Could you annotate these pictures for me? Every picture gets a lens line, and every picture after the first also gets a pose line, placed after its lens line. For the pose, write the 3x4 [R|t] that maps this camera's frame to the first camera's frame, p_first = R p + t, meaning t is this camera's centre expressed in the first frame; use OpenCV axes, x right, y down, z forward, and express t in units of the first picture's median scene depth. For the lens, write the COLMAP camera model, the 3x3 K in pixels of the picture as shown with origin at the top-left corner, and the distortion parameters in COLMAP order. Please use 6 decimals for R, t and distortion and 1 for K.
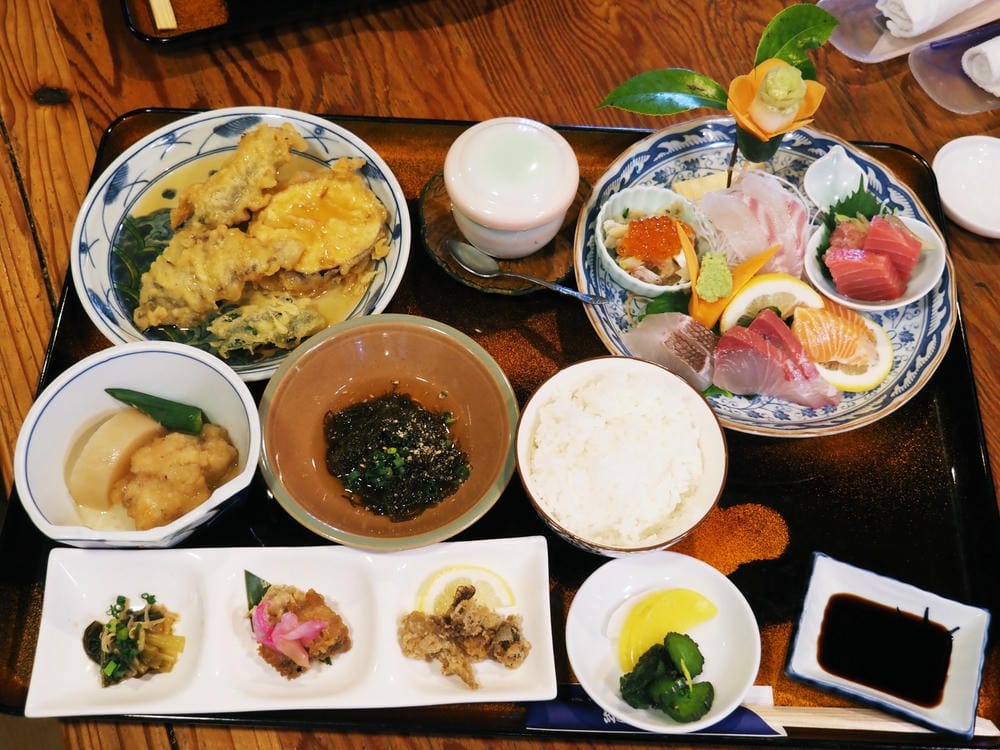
lens RADIAL K [[1170.7, 0, 500.5], [0, 1170.7, 376.8], [0, 0, 1]] dist [-0.004359, 0.000000]
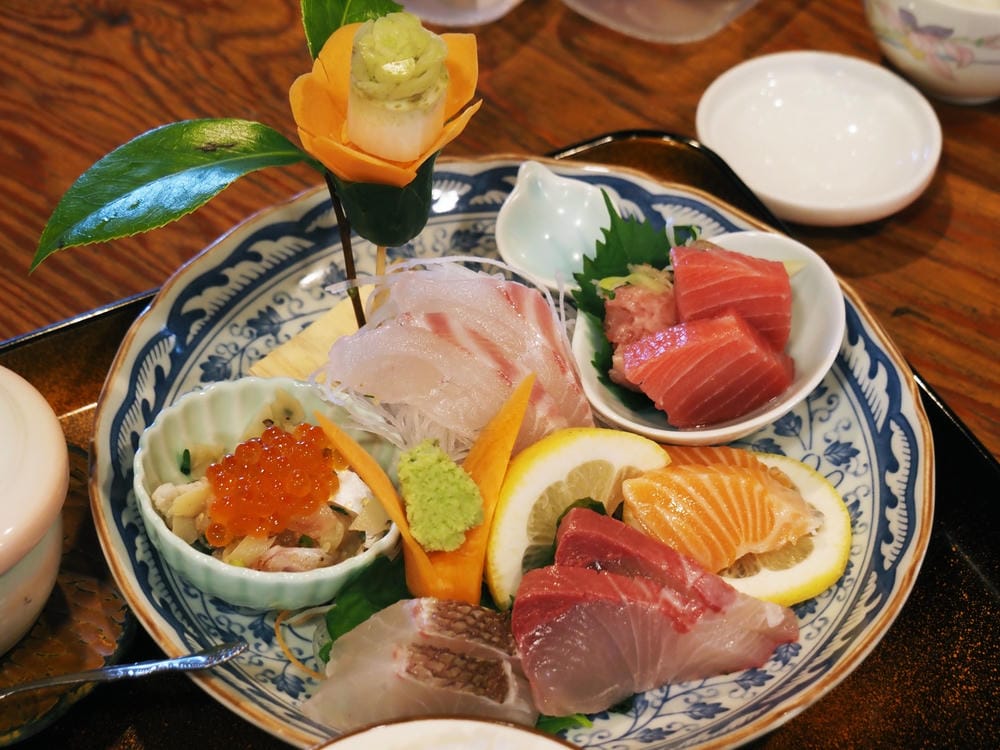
lens RADIAL K [[2256.7, 0, 498.7], [0, 2256.7, 373.6], [0, 0, 1]] dist [0.020164, 0.000000]
pose [[0.863601, -0.382155, 0.328862, -0.060616], [0.451119, 0.876973, -0.165562, 0.026679], [-0.225132, 0.291336, 0.929752, 0.175503]]
